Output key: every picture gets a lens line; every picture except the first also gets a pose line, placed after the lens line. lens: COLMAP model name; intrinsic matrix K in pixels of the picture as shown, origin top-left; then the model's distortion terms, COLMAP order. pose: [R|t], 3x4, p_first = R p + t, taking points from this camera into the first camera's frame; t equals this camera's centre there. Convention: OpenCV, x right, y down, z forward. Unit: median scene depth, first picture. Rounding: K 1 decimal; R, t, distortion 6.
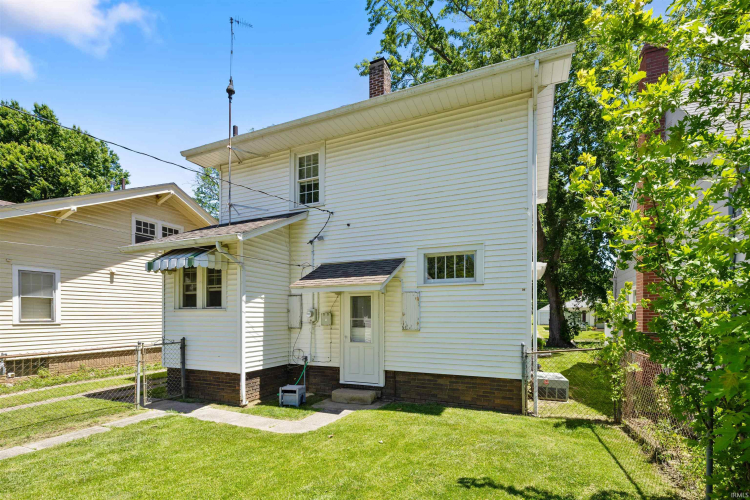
lens RADIAL K [[329.6, 0, 389.1], [0, 329.6, 317.0], [0, 0, 1]] dist [0.014489, 0.000117]
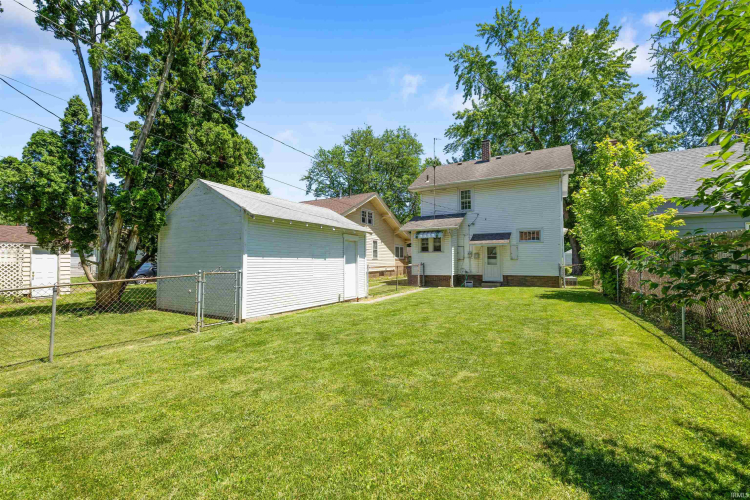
lens RADIAL K [[329.6, 0, 374.4], [0, 329.6, 253.5], [0, 0, 1]] dist [0.014489, 0.000117]
pose [[0.993951, -0.008062, -0.109529, -0.717977], [0.005501, 0.999705, -0.023656, 0.045731], [0.109687, 0.022910, 0.993702, -1.671839]]
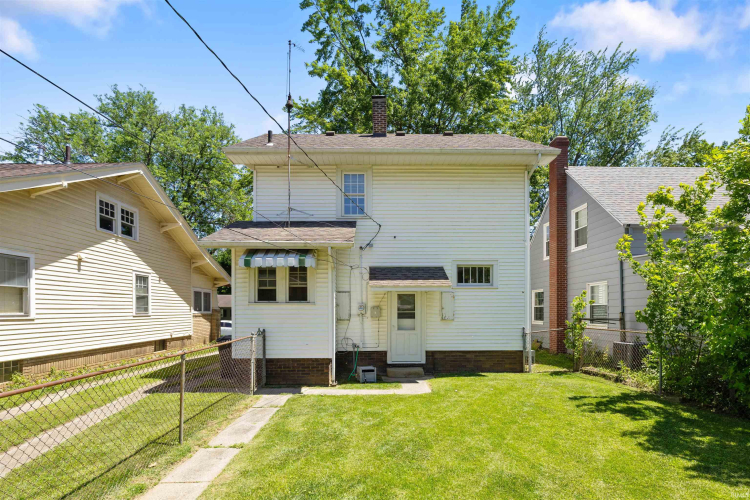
lens RADIAL K [[339.3, 0, 368.5], [0, 339.3, 310.3], [0, 0, 1]] dist [0.003109, 0.001155]
pose [[0.916833, 0.000553, 0.399272, -0.743921], [0.001376, 0.999989, -0.004545, 0.005546], [-0.399270, 0.004716, 0.916821, -0.146722]]
